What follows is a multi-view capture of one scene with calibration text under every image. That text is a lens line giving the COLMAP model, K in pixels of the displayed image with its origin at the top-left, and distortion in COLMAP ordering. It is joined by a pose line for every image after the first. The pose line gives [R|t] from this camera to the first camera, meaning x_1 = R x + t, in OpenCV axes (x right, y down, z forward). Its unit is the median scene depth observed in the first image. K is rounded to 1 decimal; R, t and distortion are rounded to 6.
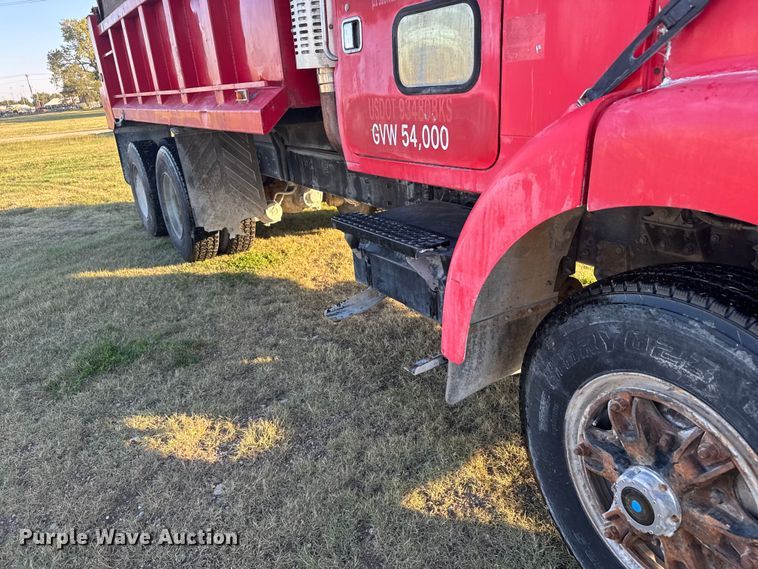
lens RADIAL K [[505.4, 0, 393.0], [0, 505.4, 274.3], [0, 0, 1]] dist [0.040764, -0.042759]
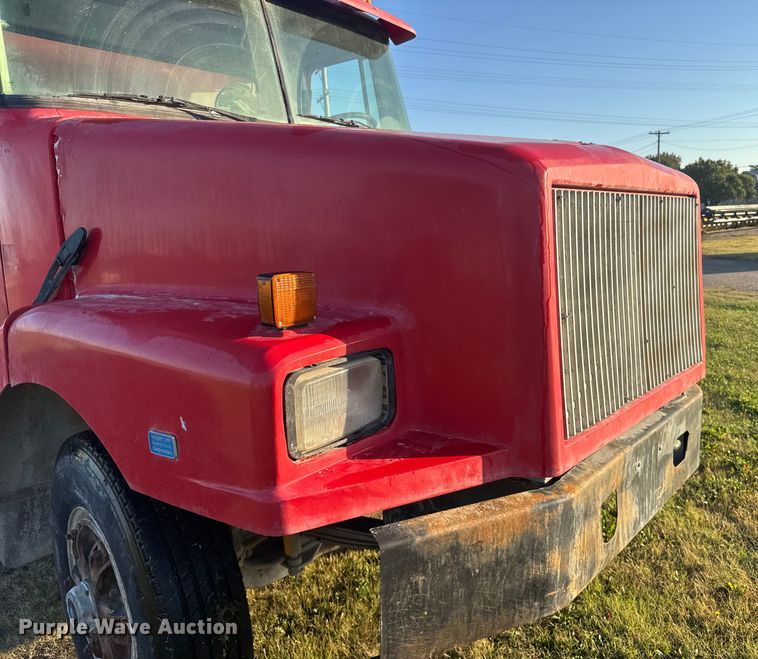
lens RADIAL K [[585.7, 0, 424.2], [0, 585.7, 328.9], [0, 0, 1]] dist [0.061118, -0.065760]
pose [[0.955617, -0.012322, 0.294354, 0.486619], [0.072948, 0.977910, -0.195887, 0.059773], [-0.285438, 0.208665, 0.935406, -0.426425]]
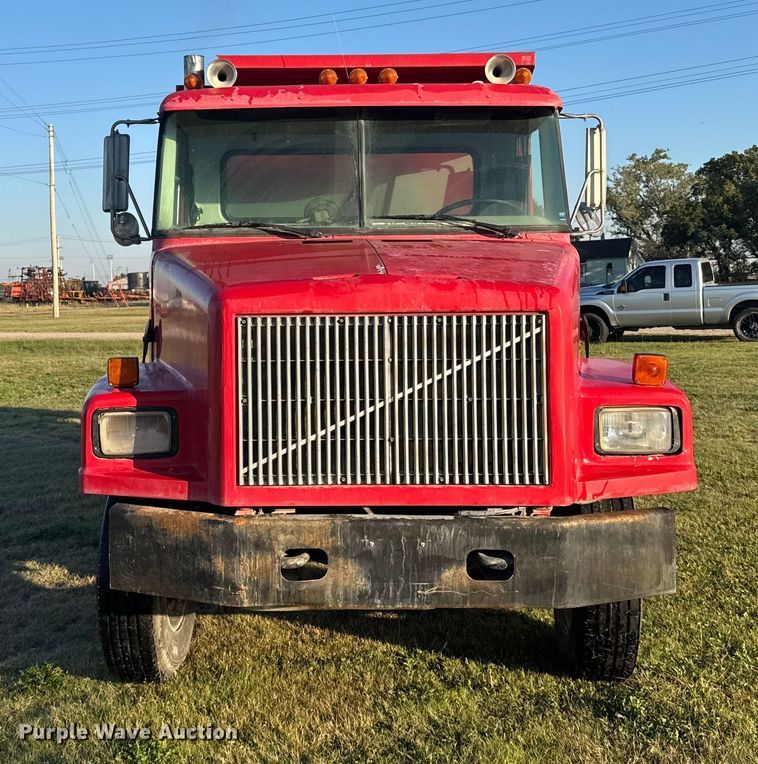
lens RADIAL K [[1111.5, 0, 379.7], [0, 1111.5, 380.0], [0, 0, 1]] dist [0.178682, 0.000000]
pose [[0.845334, 0.107136, -0.523385, 1.954649], [-0.234159, 0.954870, -0.182736, 0.177615], [0.480187, 0.277028, 0.832271, -1.282223]]
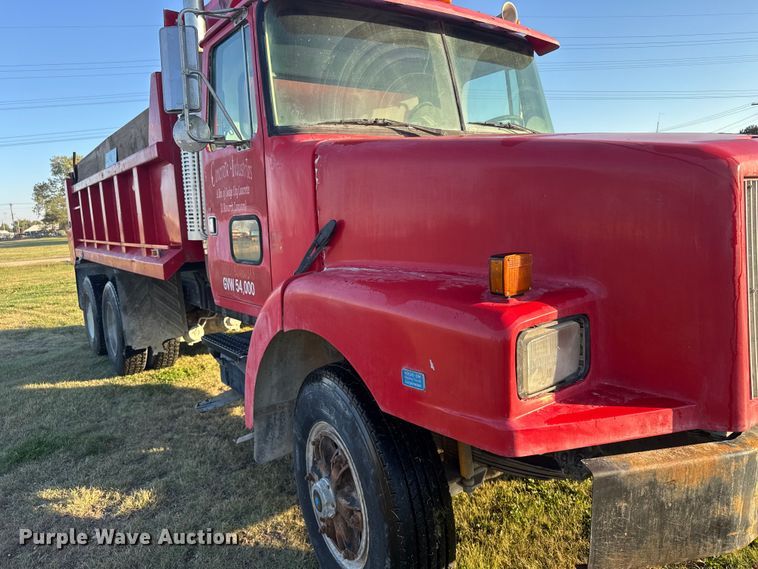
lens RADIAL K [[505.4, 0, 383.9], [0, 505.4, 283.0], [0, 0, 1]] dist [0.040764, -0.042759]
pose [[0.999282, 0.007790, 0.037087, 0.343016], [0.000693, 0.974720, -0.223429, 0.063077], [-0.037890, 0.223294, 0.974014, -0.473518]]
